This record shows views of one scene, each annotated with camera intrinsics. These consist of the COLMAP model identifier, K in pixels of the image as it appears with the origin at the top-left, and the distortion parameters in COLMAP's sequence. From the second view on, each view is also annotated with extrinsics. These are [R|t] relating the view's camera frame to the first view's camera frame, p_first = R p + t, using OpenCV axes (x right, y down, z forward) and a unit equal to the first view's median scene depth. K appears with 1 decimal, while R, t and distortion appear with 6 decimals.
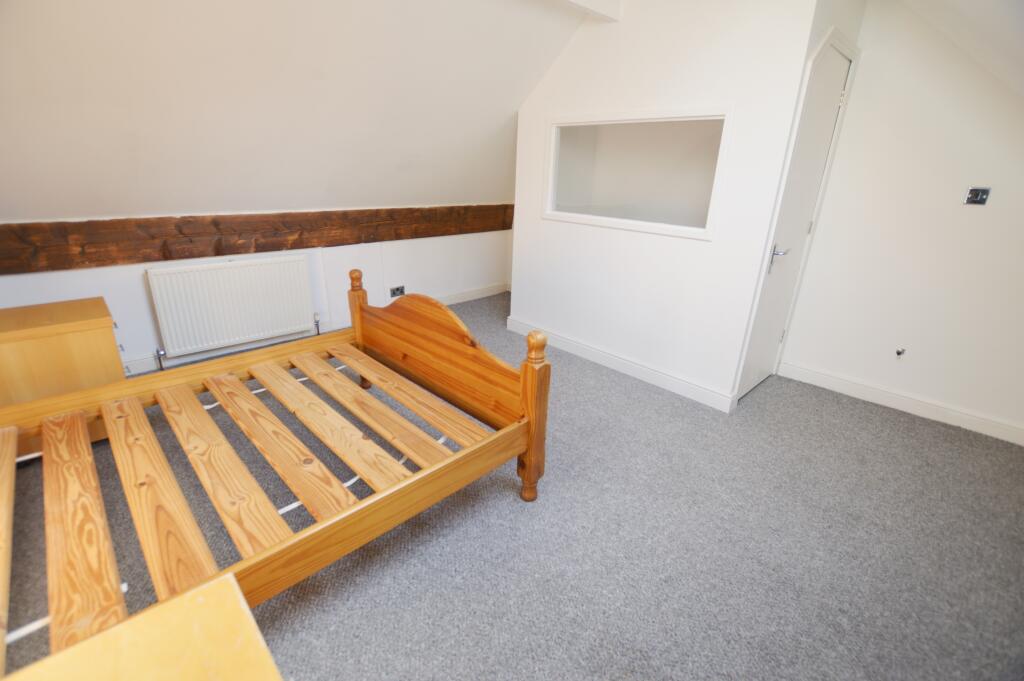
lens RADIAL K [[457.4, 0, 505.7], [0, 457.4, 342.4], [0, 0, 1]] dist [-0.023876, -0.000926]
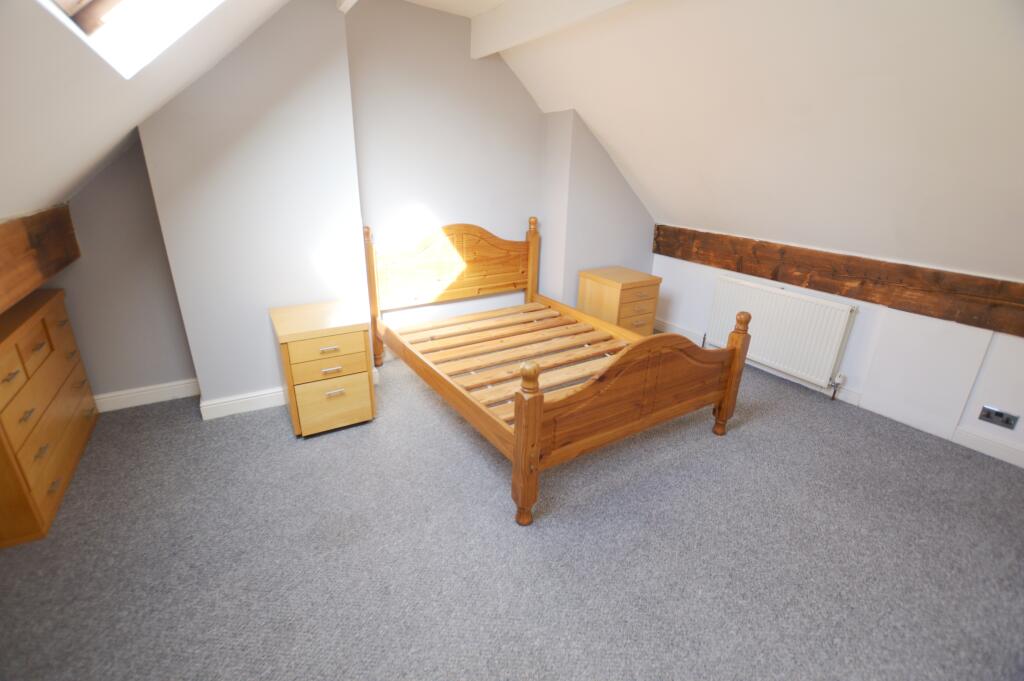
lens RADIAL K [[457.4, 0, 506.9], [0, 457.4, 338.7], [0, 0, 1]] dist [-0.023876, -0.000926]
pose [[-0.208279, 0.308831, -0.928032, 0.598646], [-0.376845, 0.850245, 0.367520, -0.248854], [0.902556, 0.426271, -0.060706, 0.587118]]
